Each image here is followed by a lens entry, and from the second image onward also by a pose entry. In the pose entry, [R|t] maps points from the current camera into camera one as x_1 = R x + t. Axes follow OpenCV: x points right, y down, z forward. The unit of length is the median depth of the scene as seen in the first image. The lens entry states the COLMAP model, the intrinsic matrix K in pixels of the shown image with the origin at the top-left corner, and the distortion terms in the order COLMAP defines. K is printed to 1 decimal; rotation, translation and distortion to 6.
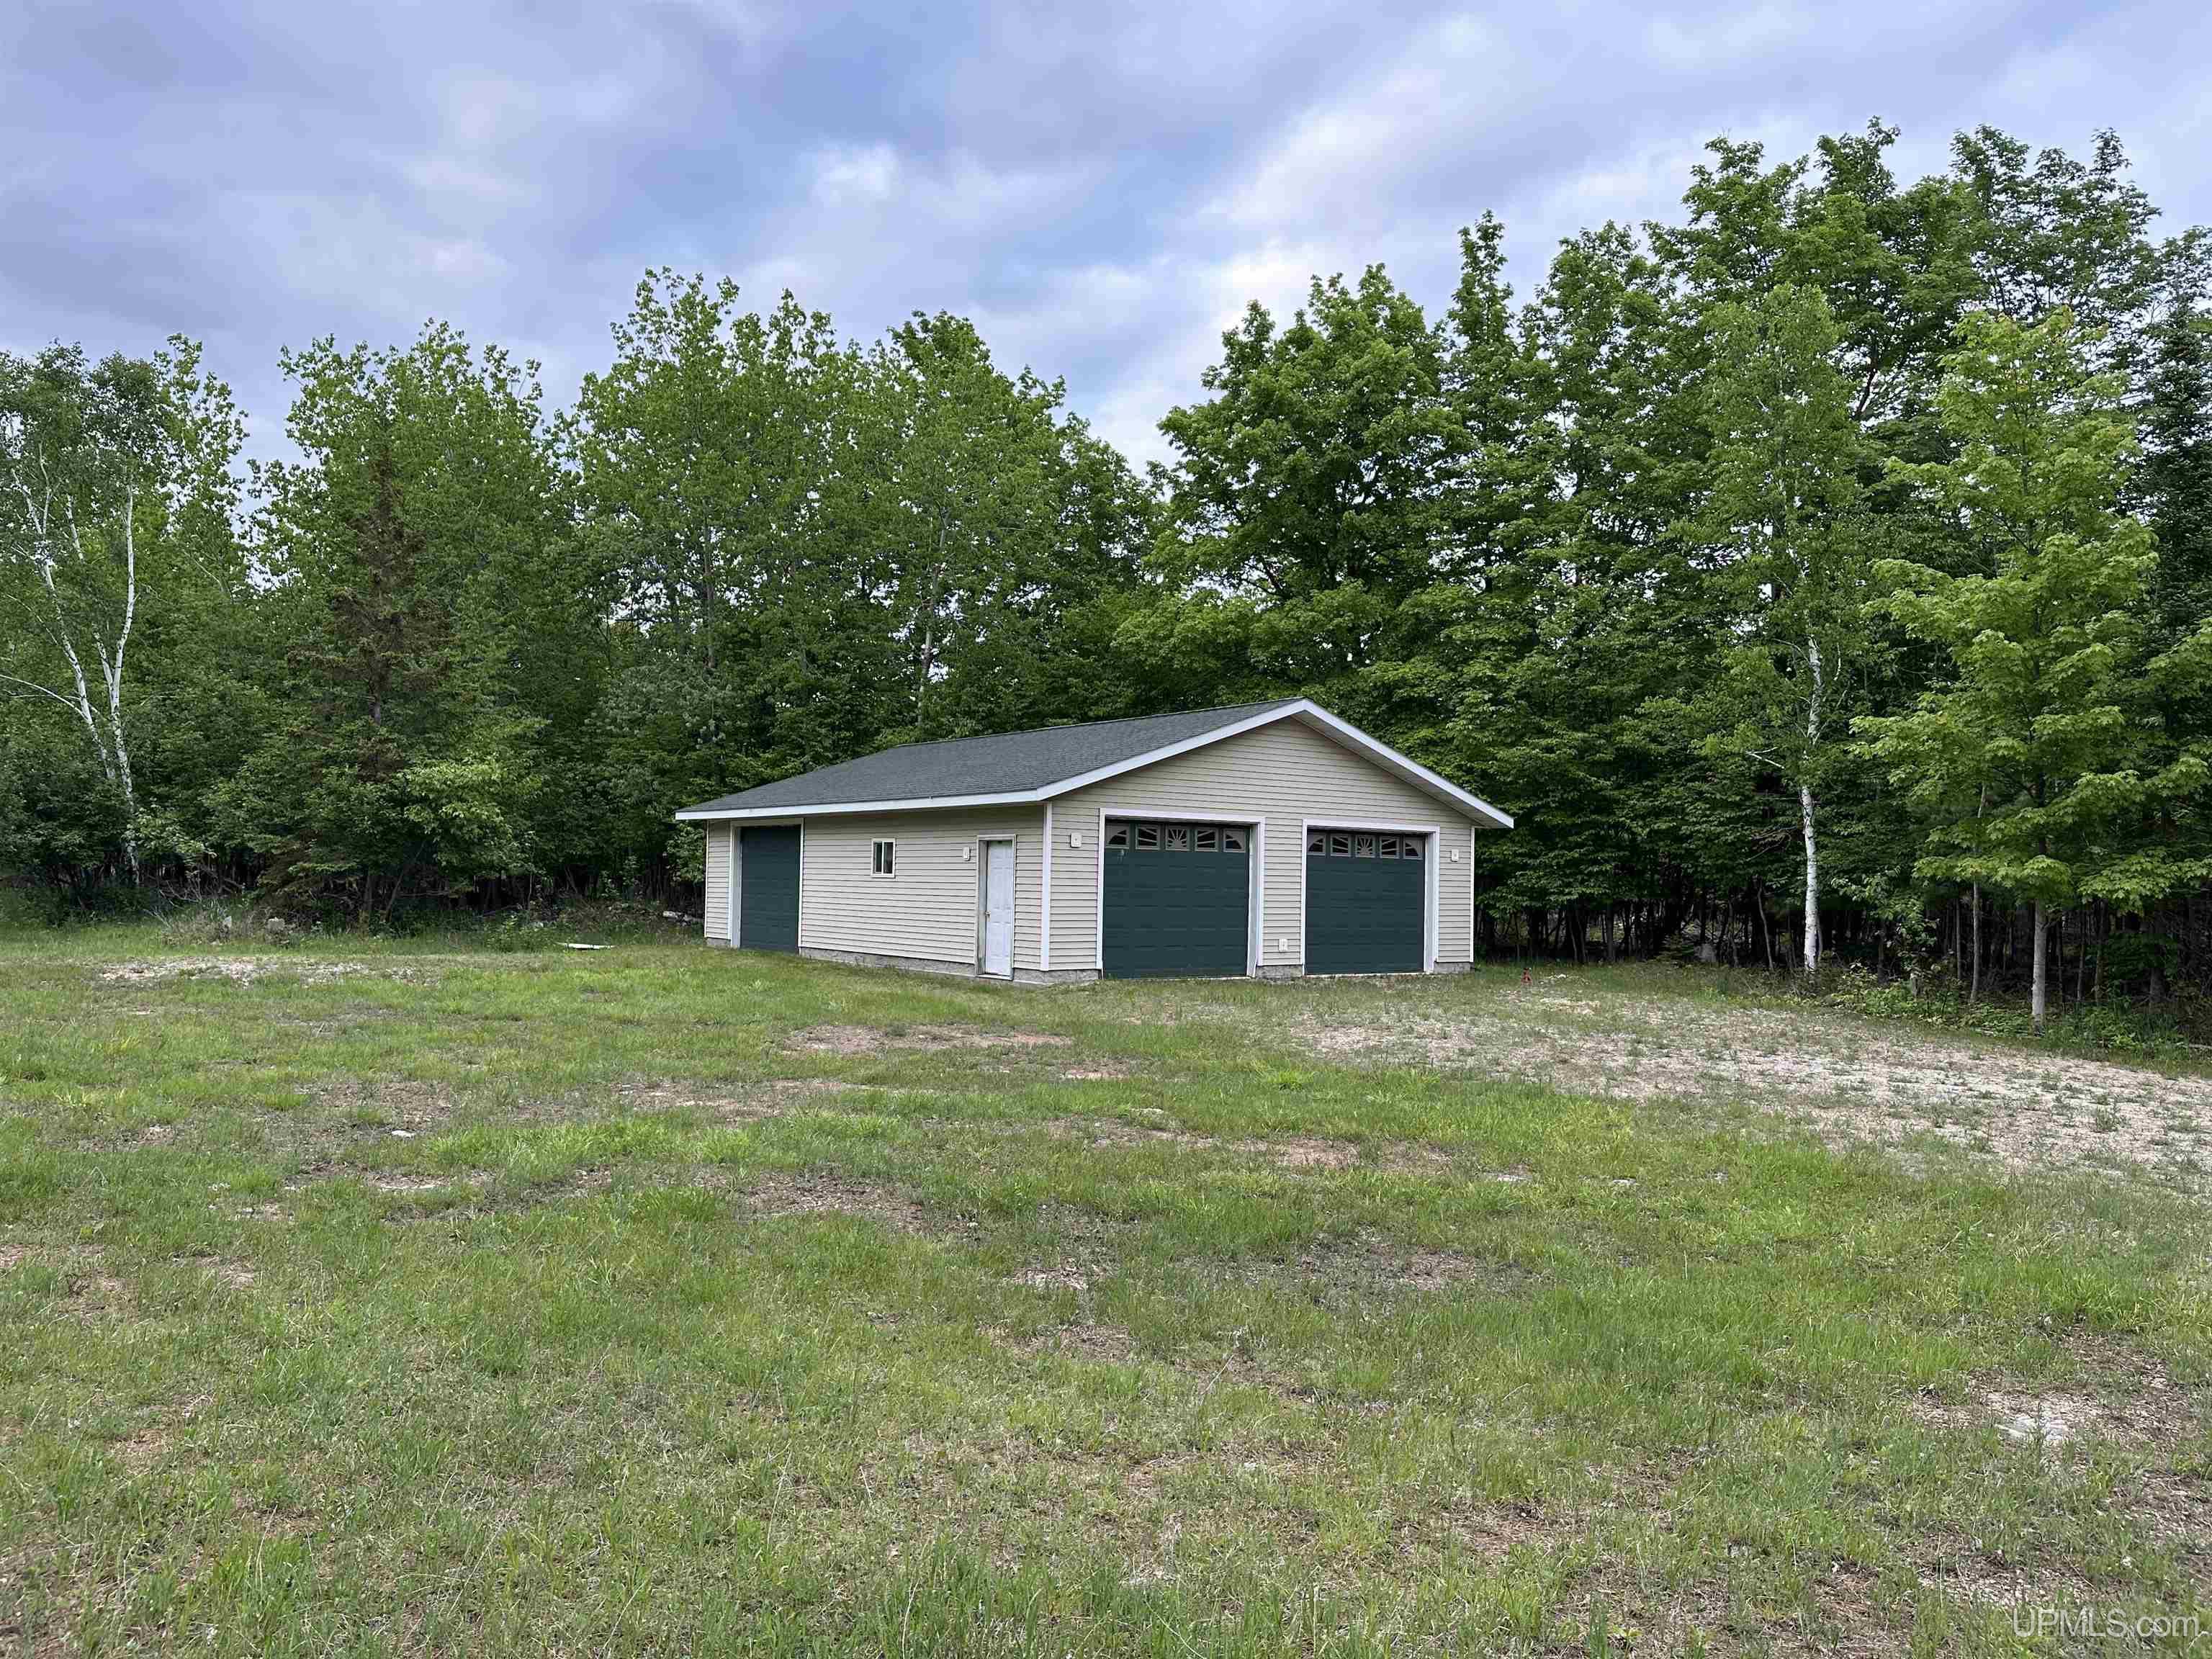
lens RADIAL K [[1376.2, 0, 1105.9], [0, 1376.2, 896.2], [0, 0, 1]] dist [0.003523, -0.051596]
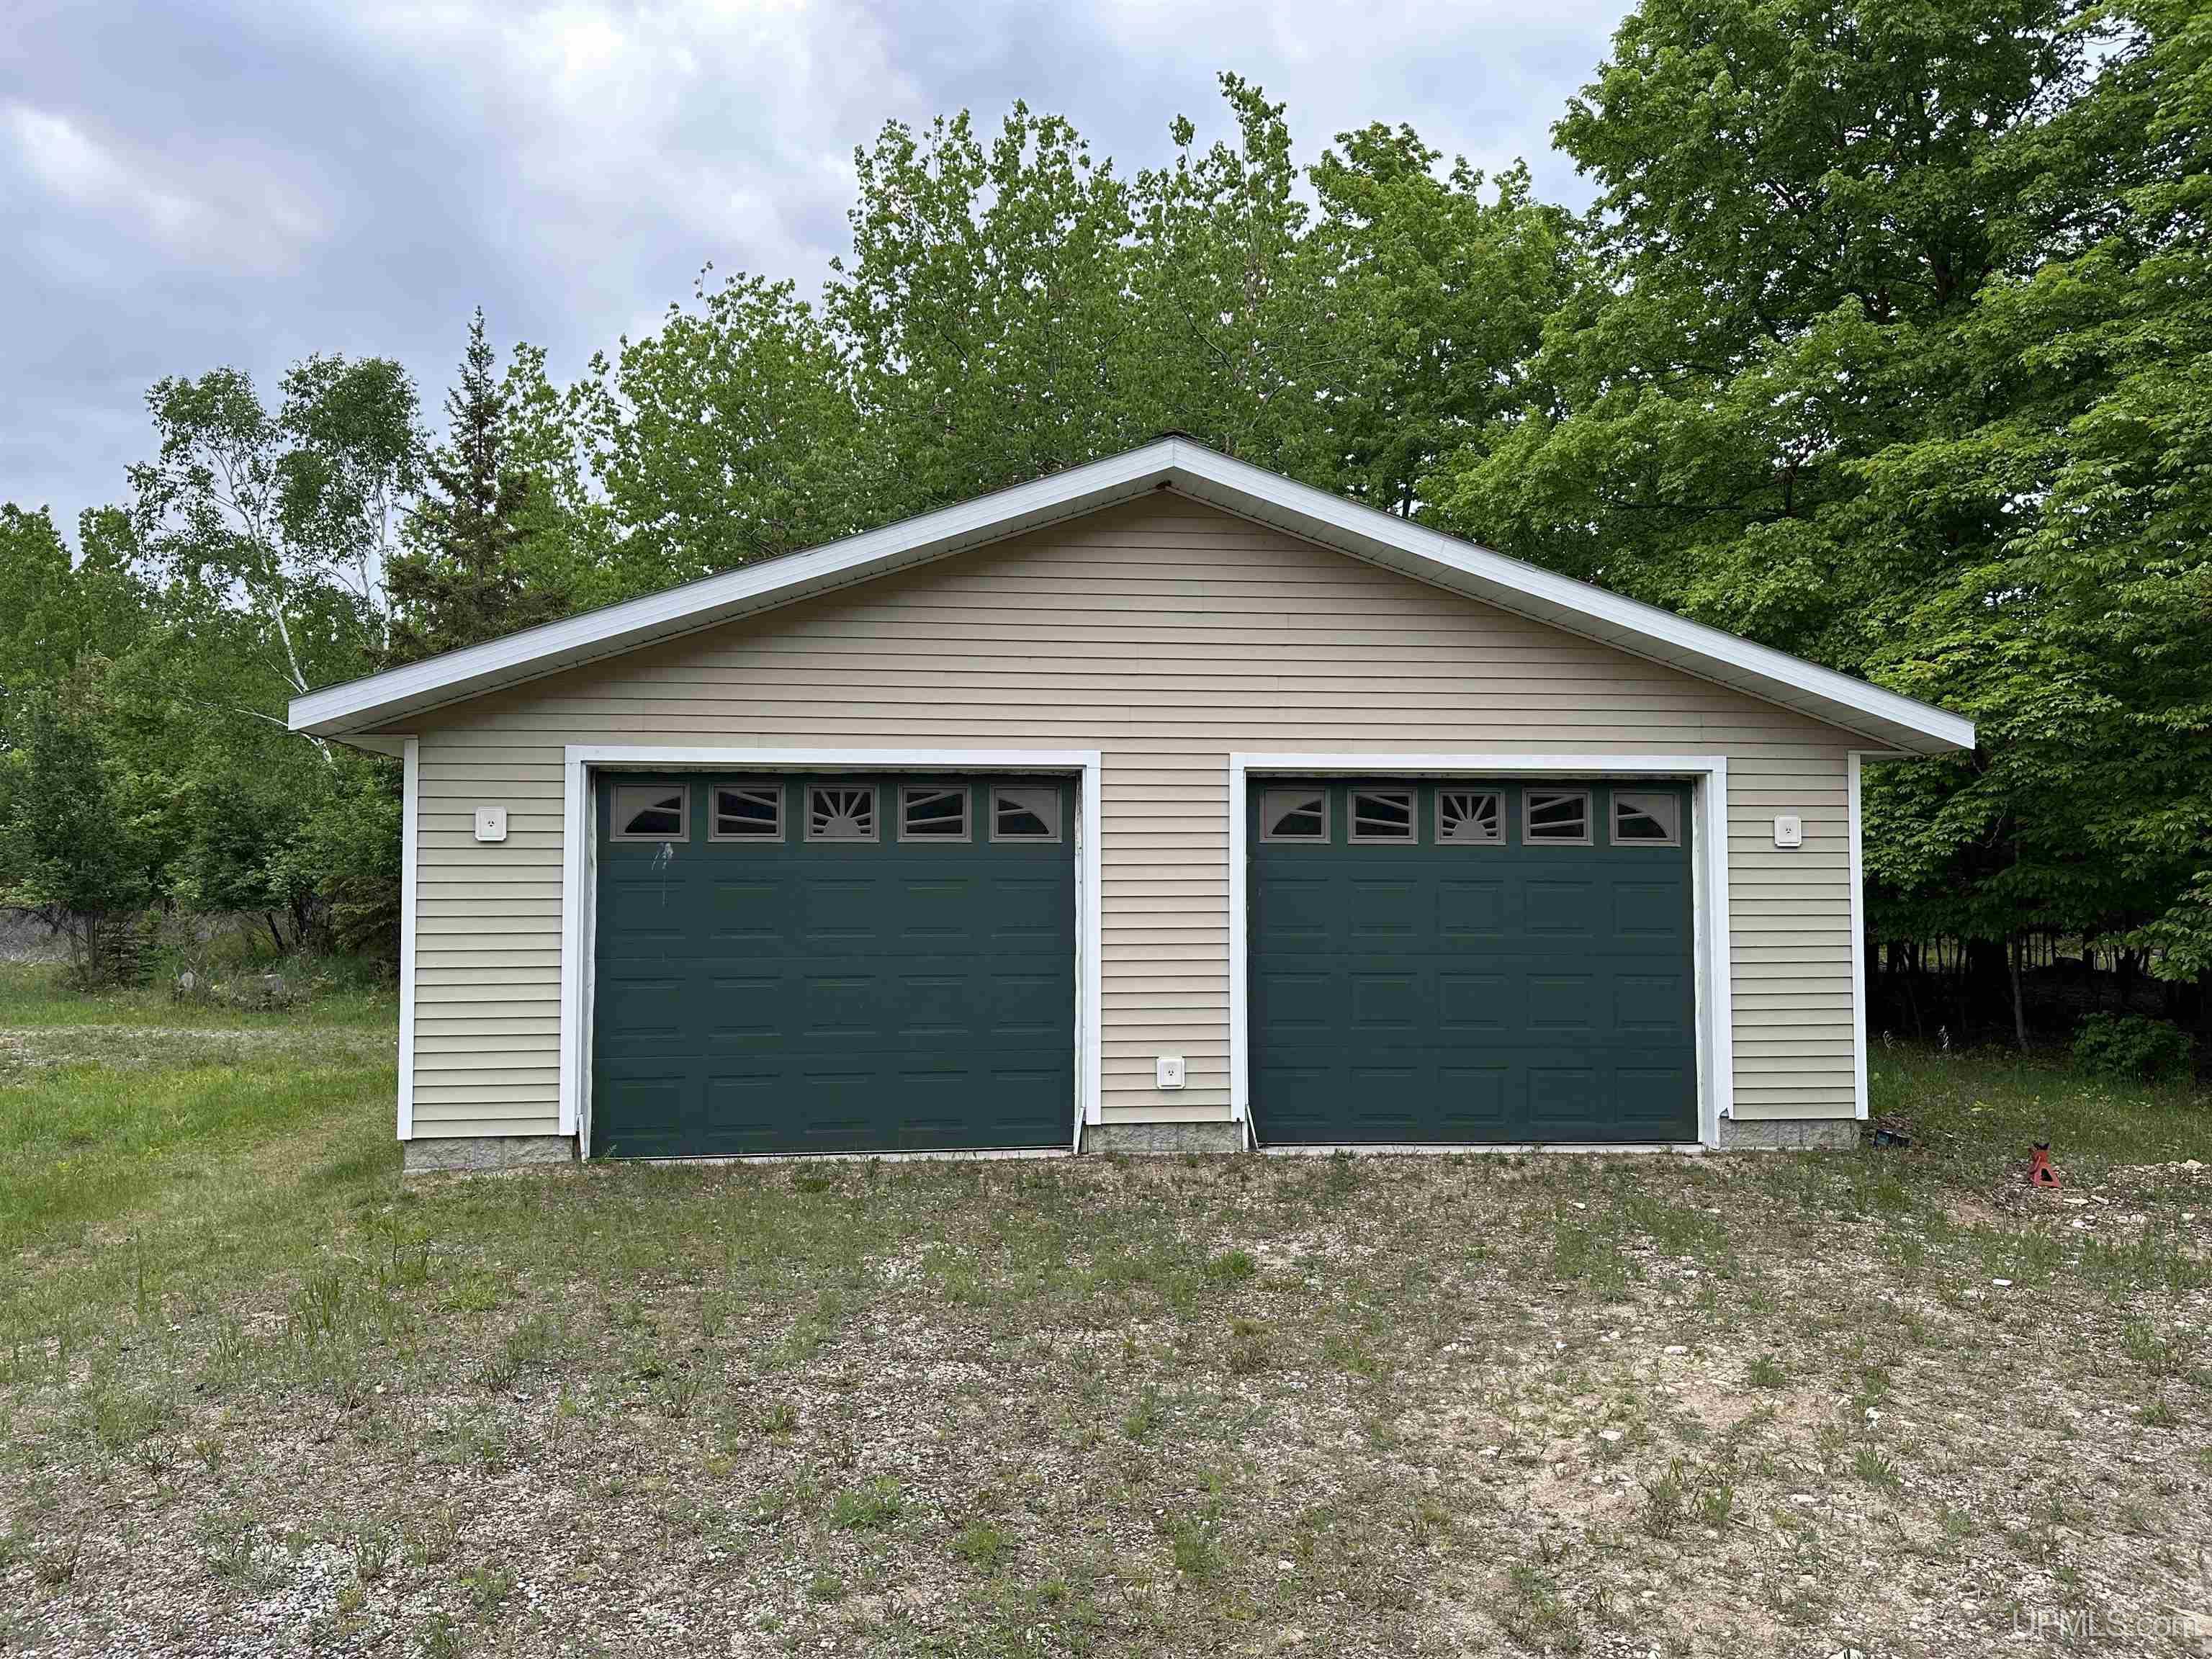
lens RADIAL K [[1376.2, 0, 1105.9], [0, 1376.2, 896.2], [0, 0, 1]] dist [0.003523, -0.051596]
pose [[0.846860, -0.008966, -0.531741, 0.300530], [0.007337, 0.999960, -0.005177, -0.012356], [0.531766, 0.000483, 0.846891, 0.603910]]
